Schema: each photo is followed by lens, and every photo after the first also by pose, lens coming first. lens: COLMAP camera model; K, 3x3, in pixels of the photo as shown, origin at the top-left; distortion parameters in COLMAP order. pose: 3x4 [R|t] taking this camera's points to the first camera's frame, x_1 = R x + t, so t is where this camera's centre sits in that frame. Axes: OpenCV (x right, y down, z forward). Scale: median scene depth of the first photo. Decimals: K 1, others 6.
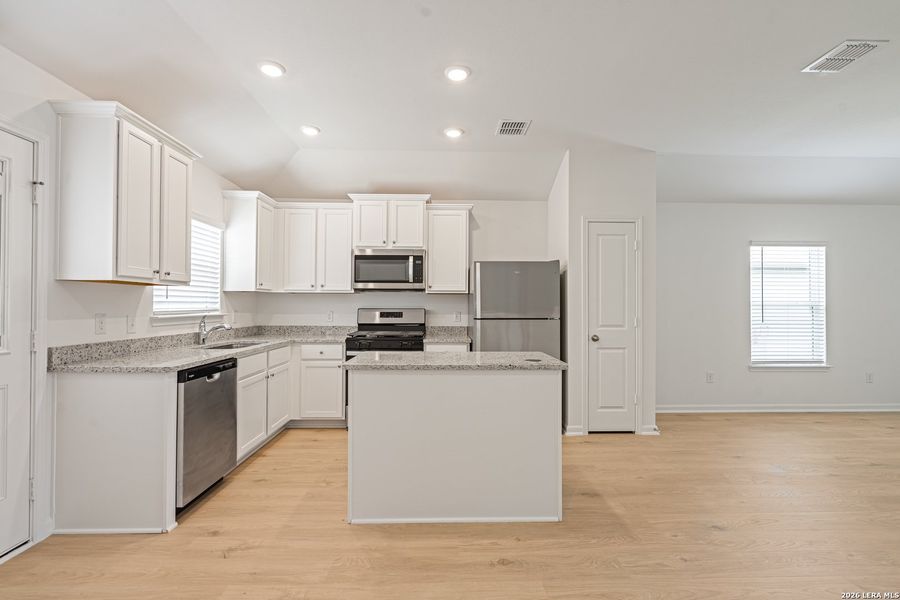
lens RADIAL K [[416.5, 0, 452.4], [0, 416.5, 296.2], [0, 0, 1]] dist [-0.004267, 0.002116]
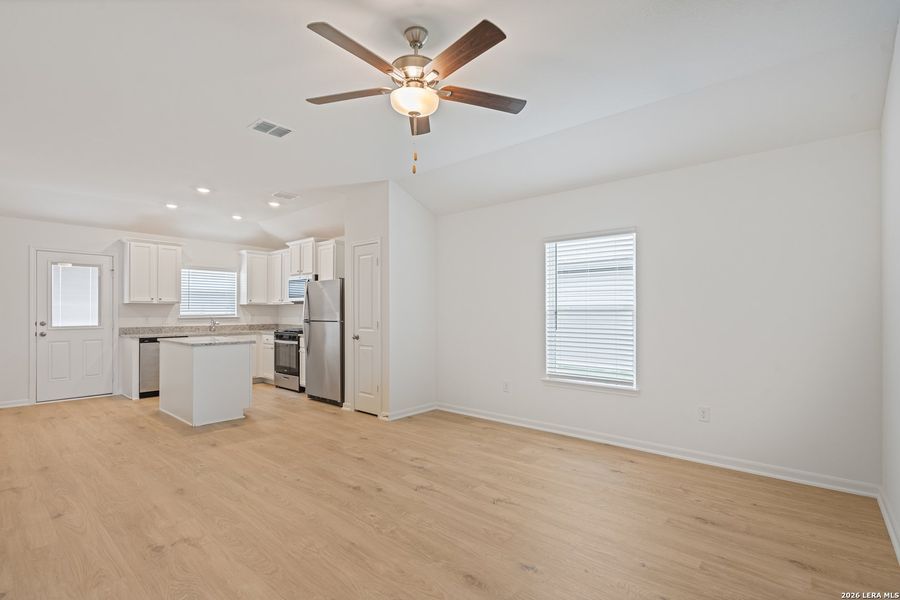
lens RADIAL K [[416.5, 0, 447.6], [0, 416.5, 310.5], [0, 0, 1]] dist [-0.004267, 0.002116]
pose [[0.731906, -0.005542, -0.681383, 1.422593], [0.018412, 0.999763, 0.011646, 0.008676], [0.681156, -0.021069, 0.731835, 0.252362]]
